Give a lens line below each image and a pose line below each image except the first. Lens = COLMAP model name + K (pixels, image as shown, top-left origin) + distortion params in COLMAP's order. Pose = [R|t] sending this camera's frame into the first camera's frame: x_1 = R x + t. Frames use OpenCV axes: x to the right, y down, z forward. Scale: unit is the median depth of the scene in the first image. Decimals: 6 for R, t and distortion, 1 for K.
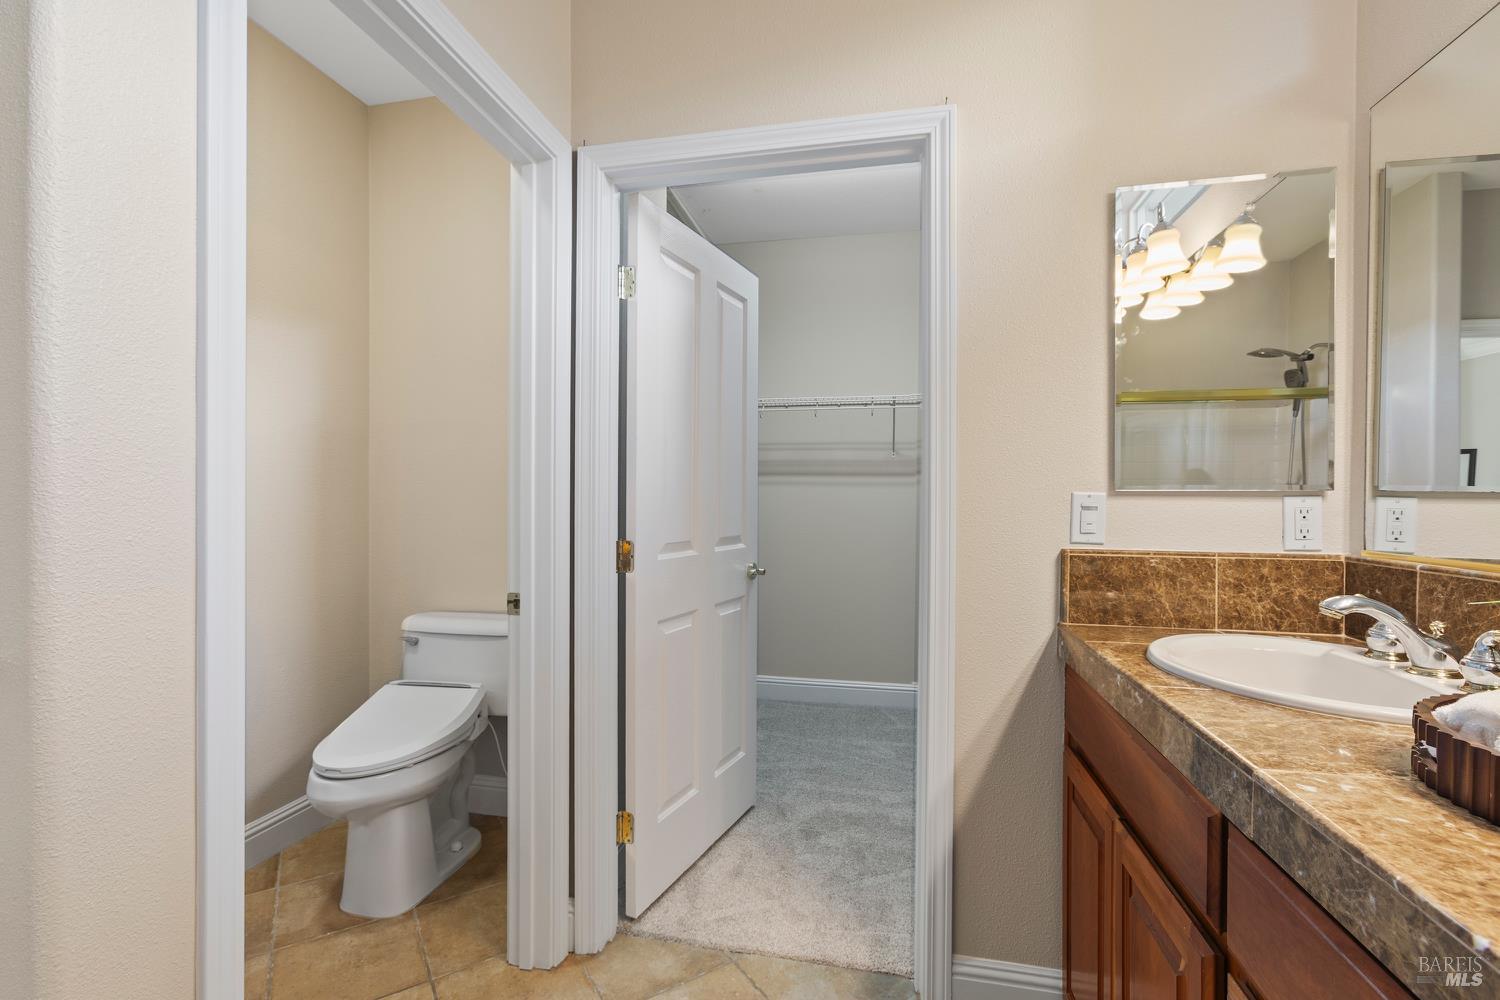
lens RADIAL K [[664.2, 0, 749.9], [0, 664.2, 498.4], [0, 0, 1]] dist [-0.001347, 0.002519]
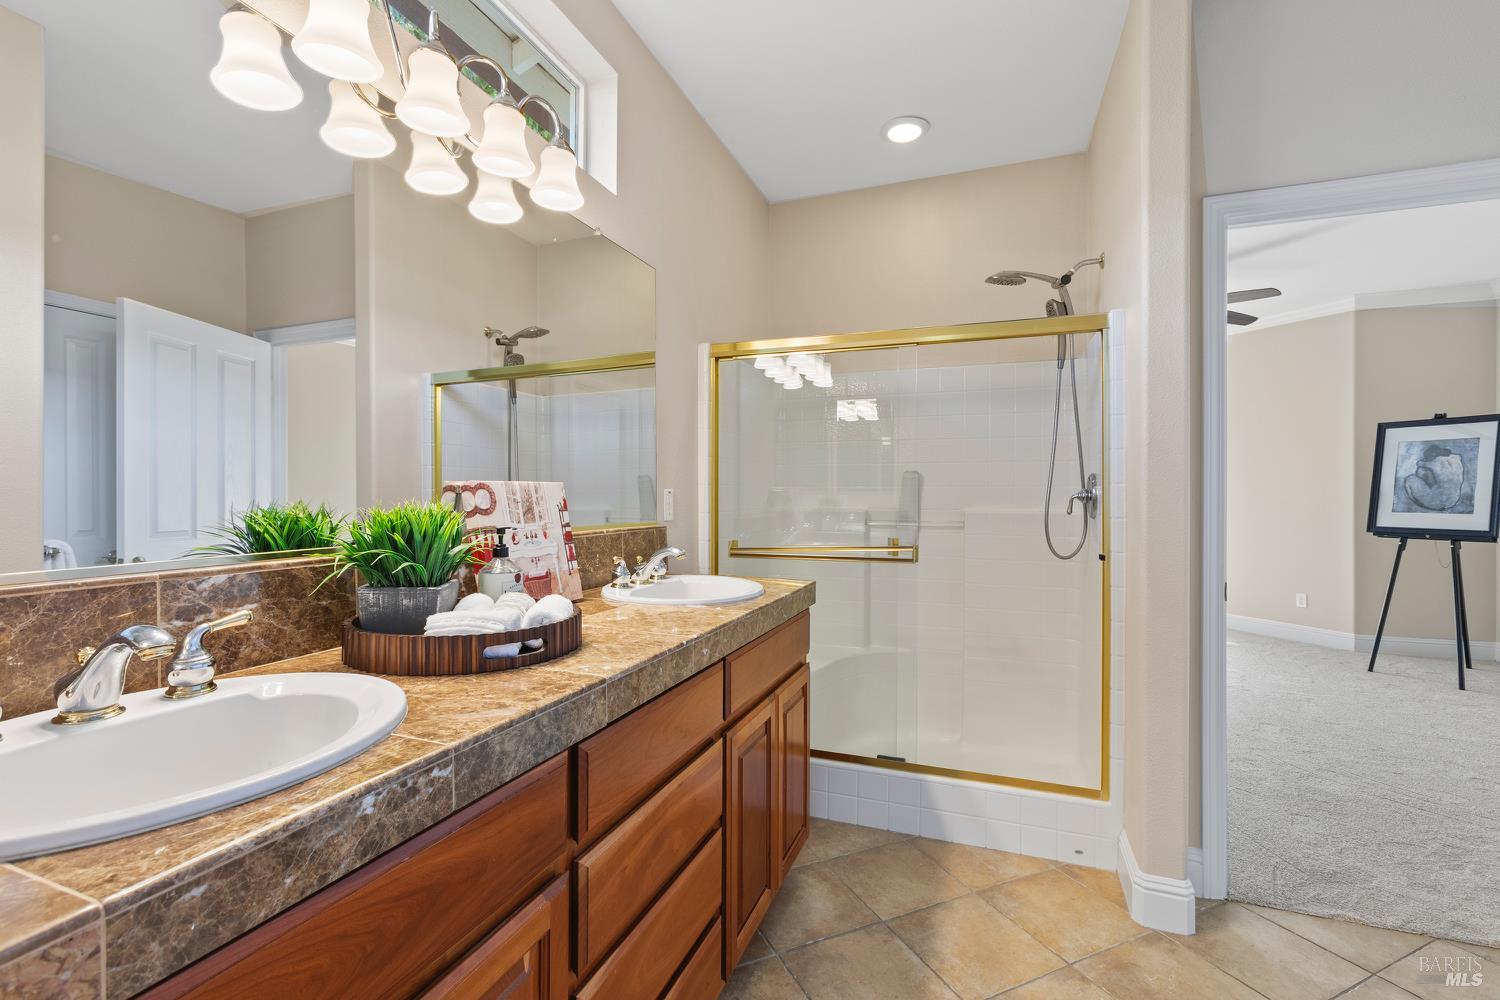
lens RADIAL K [[664.2, 0, 749.8], [0, 664.2, 495.0], [0, 0, 1]] dist [-0.001347, 0.002519]
pose [[-0.986238, -0.006493, 0.165207, 0.177059], [-0.004861, 0.999935, 0.010283, -0.010660], [-0.165263, 0.009339, -0.986205, 2.091469]]
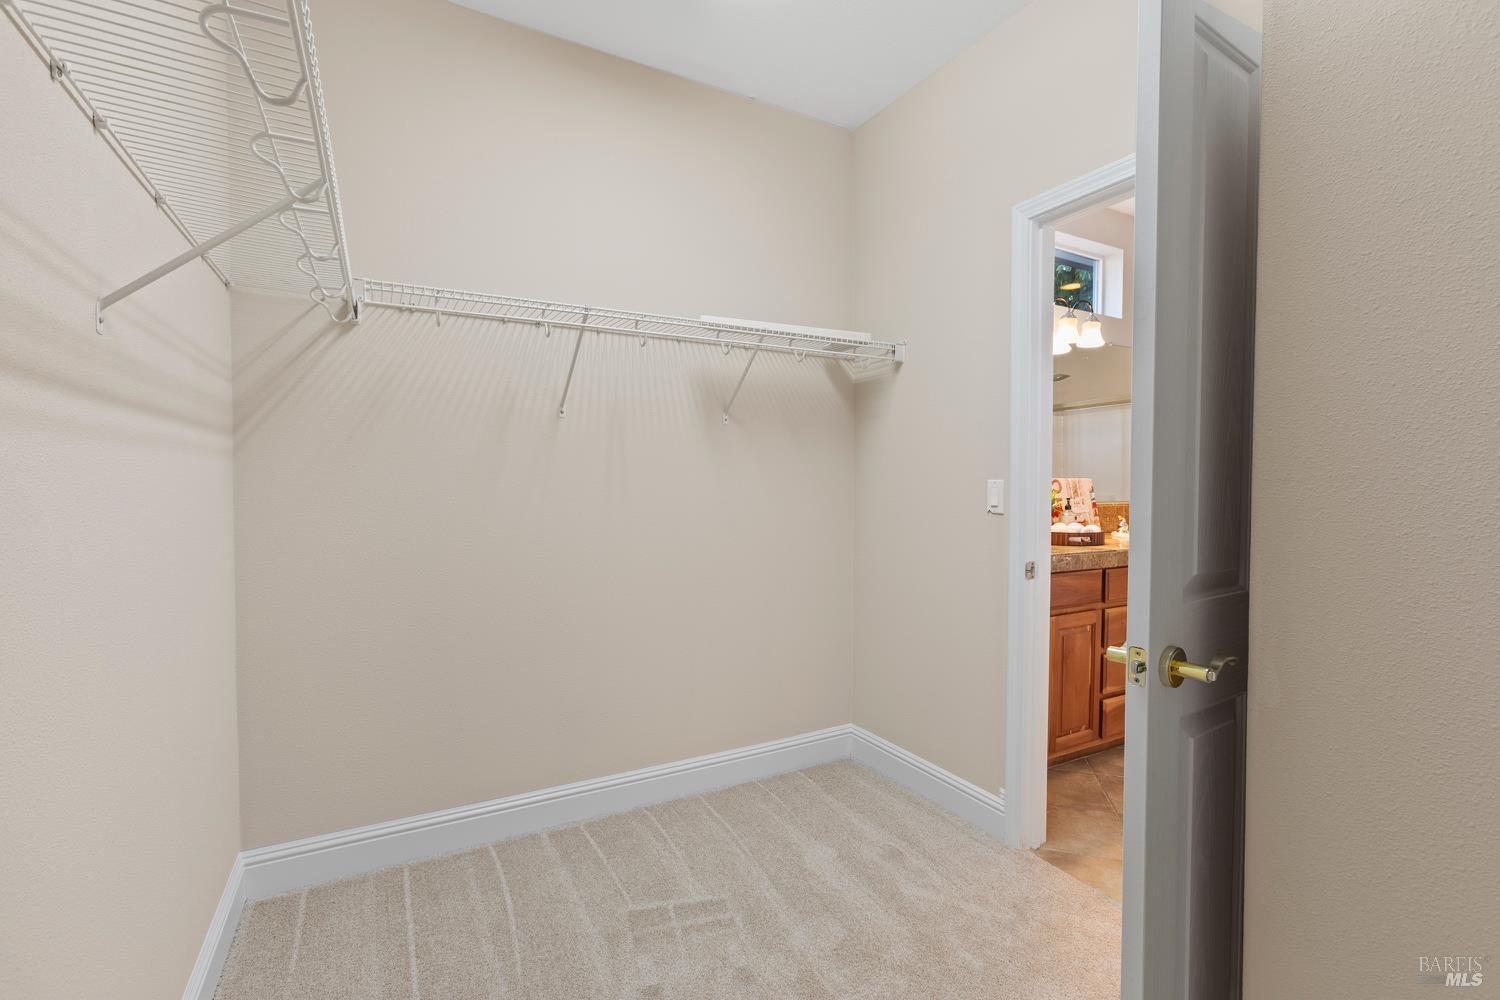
lens RADIAL K [[664.2, 0, 743.8], [0, 664.2, 494.7], [0, 0, 1]] dist [-0.001347, 0.002519]
pose [[-0.638093, -0.018912, 0.769727, -0.786347], [0.005446, 0.999562, 0.029073, -0.058549], [-0.769940, 0.022743, -0.637711, 4.634660]]
